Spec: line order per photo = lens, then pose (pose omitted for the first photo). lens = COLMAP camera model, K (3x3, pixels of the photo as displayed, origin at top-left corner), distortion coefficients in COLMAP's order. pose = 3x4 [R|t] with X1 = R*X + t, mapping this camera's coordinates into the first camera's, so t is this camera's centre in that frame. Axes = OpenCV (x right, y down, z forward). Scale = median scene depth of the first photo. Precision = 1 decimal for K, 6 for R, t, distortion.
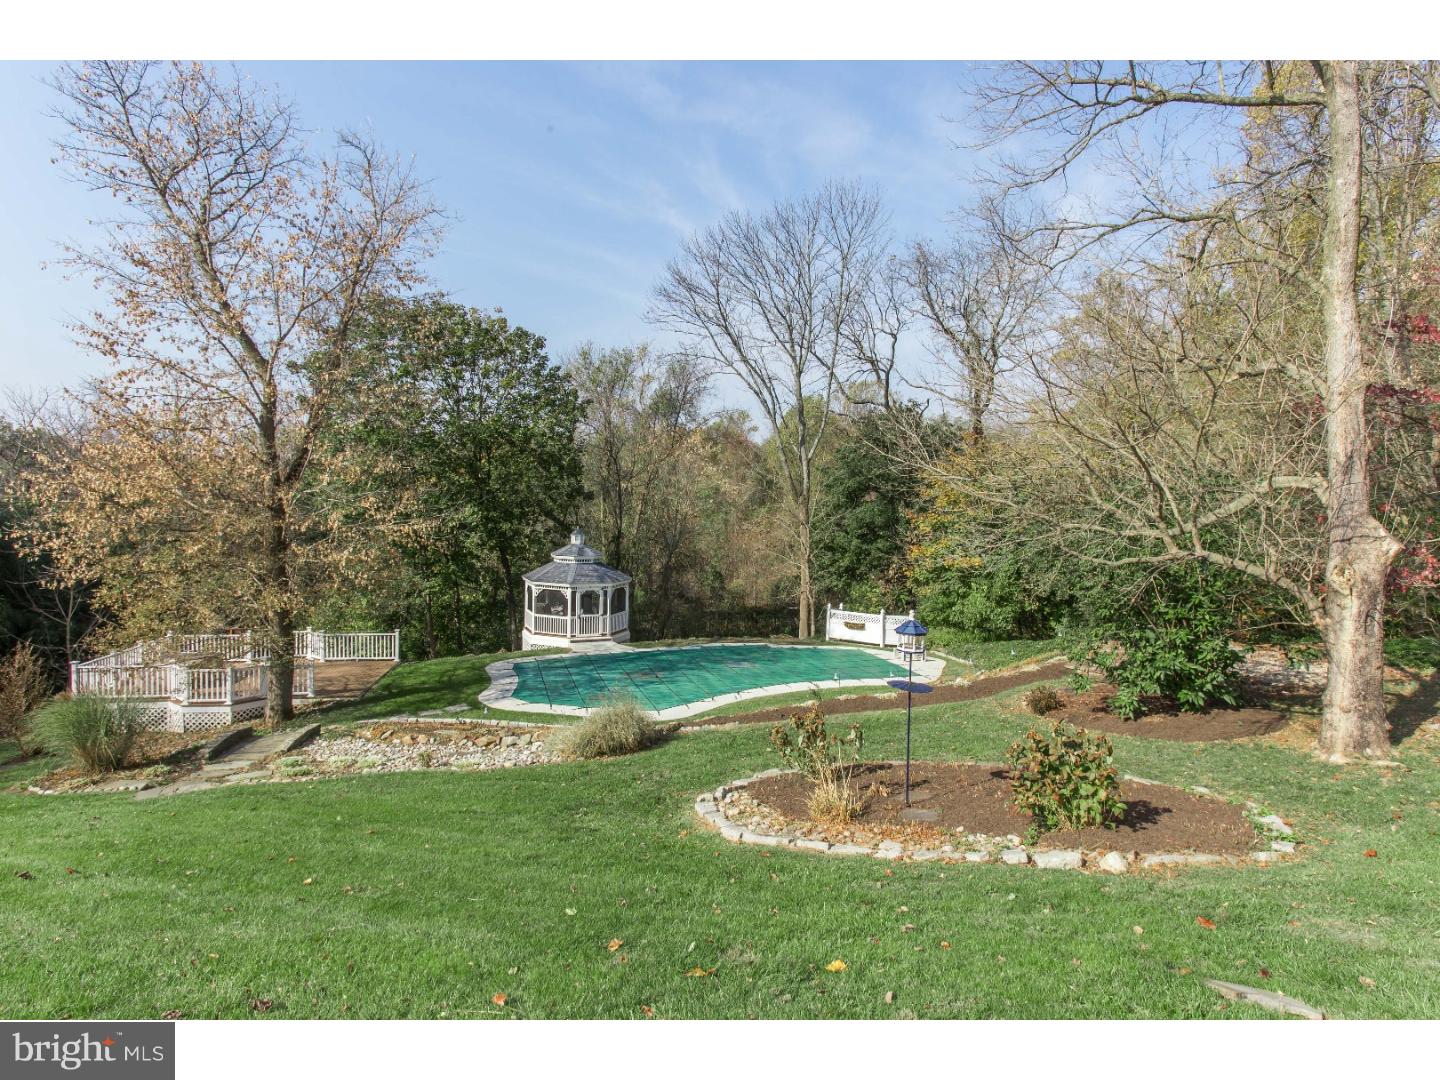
lens RADIAL K [[756.4, 0, 720.0], [0, 756.4, 540.0], [0, 0, 1]] dist [-0.001694, -0.000998]
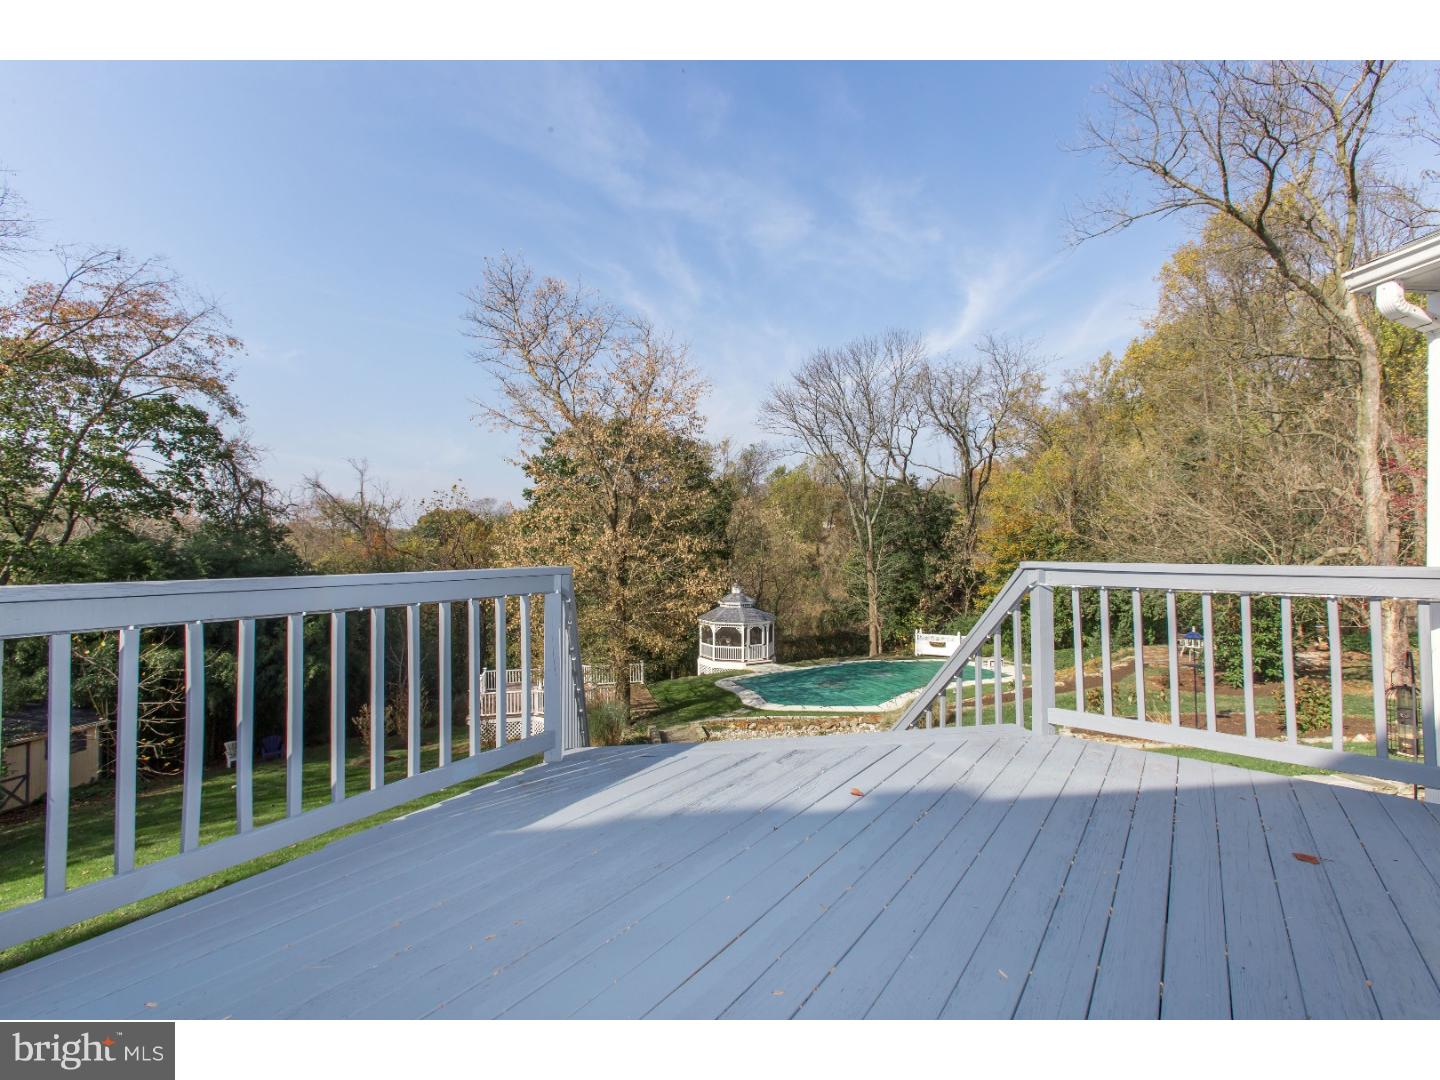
lens RADIAL K [[639.6, 0, 720.0], [0, 639.6, 540.0], [0, 0, 1]] dist [0.002122, 0.000370]
pose [[0.997104, -0.032555, 0.068735, -0.308794], [0.036818, 0.997416, -0.061688, -0.021321], [-0.066549, 0.064040, 0.995726, -0.165485]]
